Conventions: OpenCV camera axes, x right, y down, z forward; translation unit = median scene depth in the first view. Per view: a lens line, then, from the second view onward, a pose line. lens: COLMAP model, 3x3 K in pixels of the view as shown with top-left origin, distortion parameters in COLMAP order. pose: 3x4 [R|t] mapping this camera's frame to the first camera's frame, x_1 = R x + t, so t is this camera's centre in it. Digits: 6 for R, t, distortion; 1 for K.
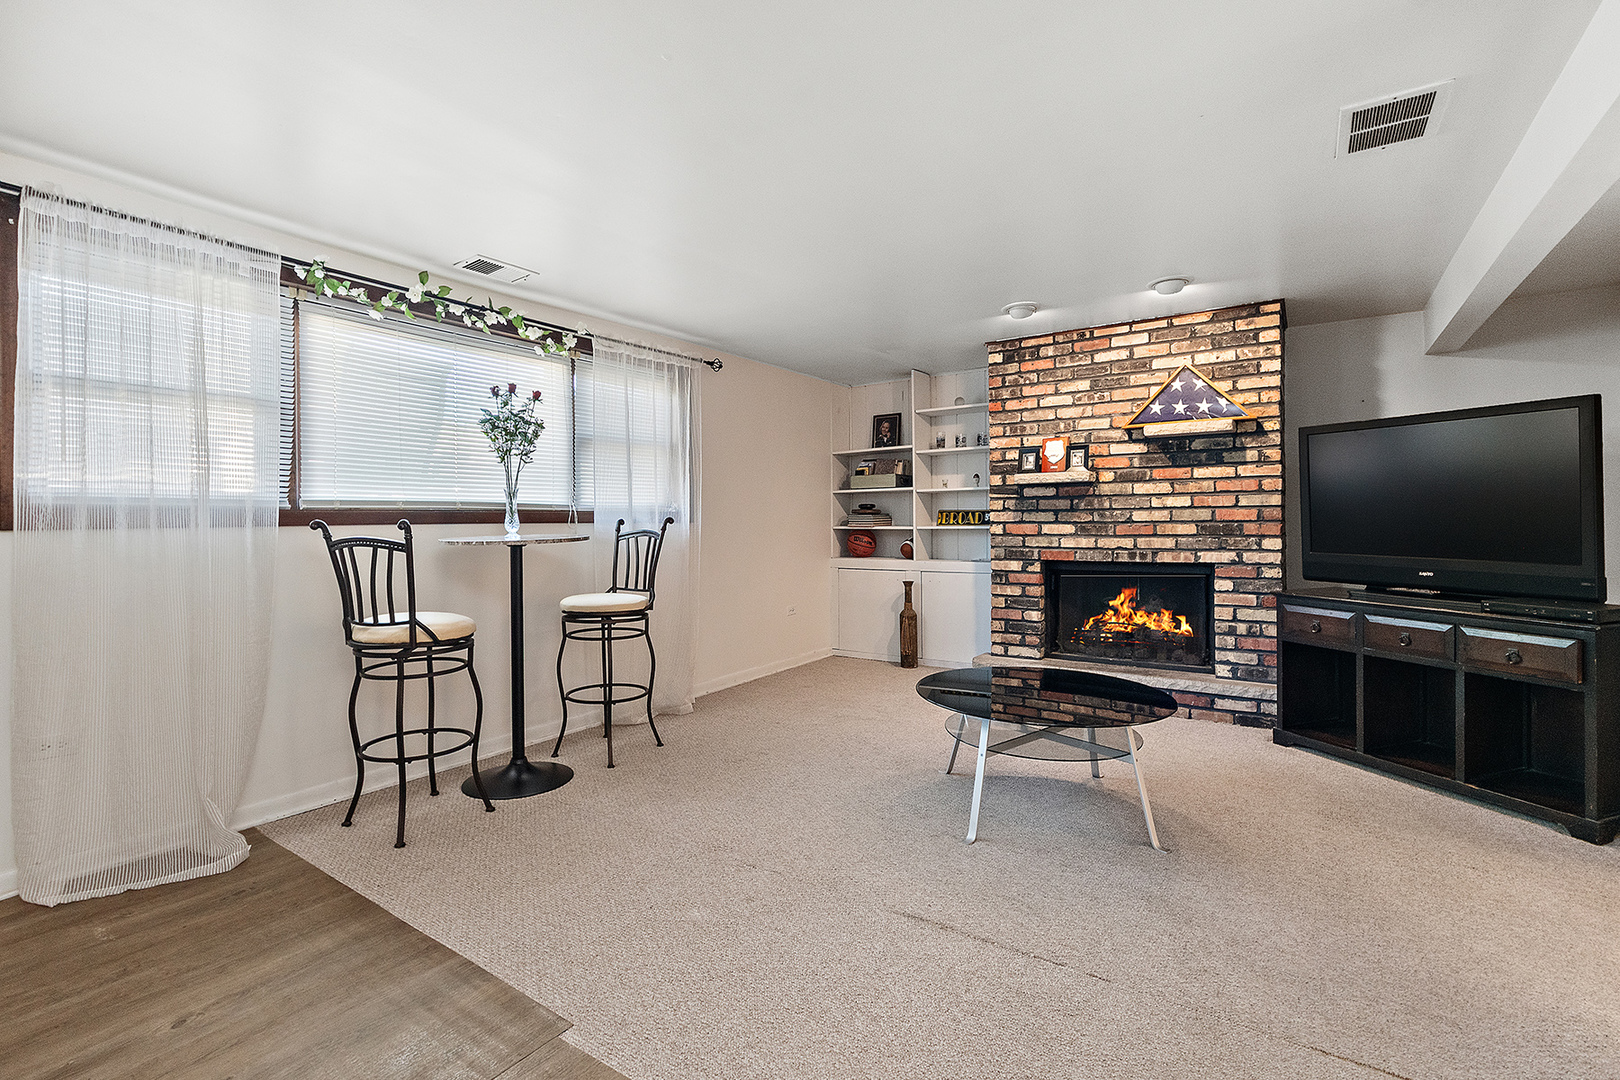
lens RADIAL K [[732.2, 0, 804.8], [0, 732.2, 549.1], [0, 0, 1]] dist [-0.000306, -0.000516]
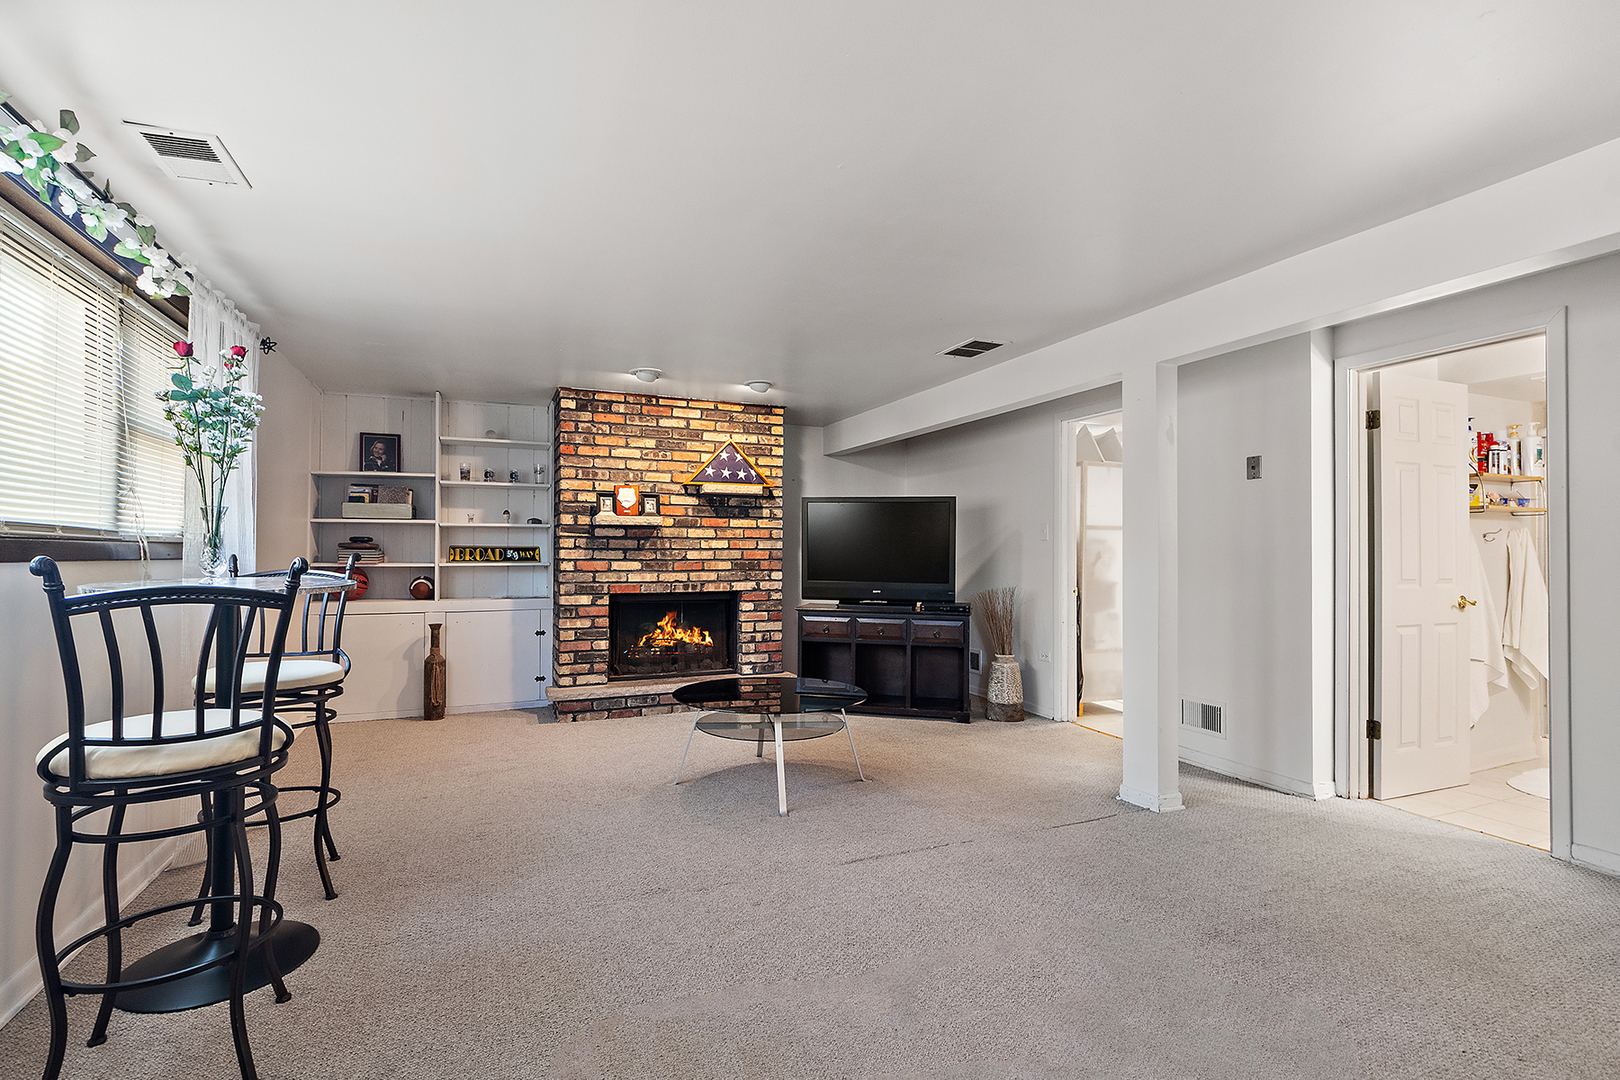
lens RADIAL K [[720.3, 0, 806.5], [0, 720.3, 572.9], [0, 0, 1]] dist [0.000979, -0.000215]
pose [[0.549730, -0.012760, 0.835245, -0.443659], [0.025224, 0.999681, -0.001329, -0.007942], [-0.834962, 0.021798, 0.549876, 0.157161]]
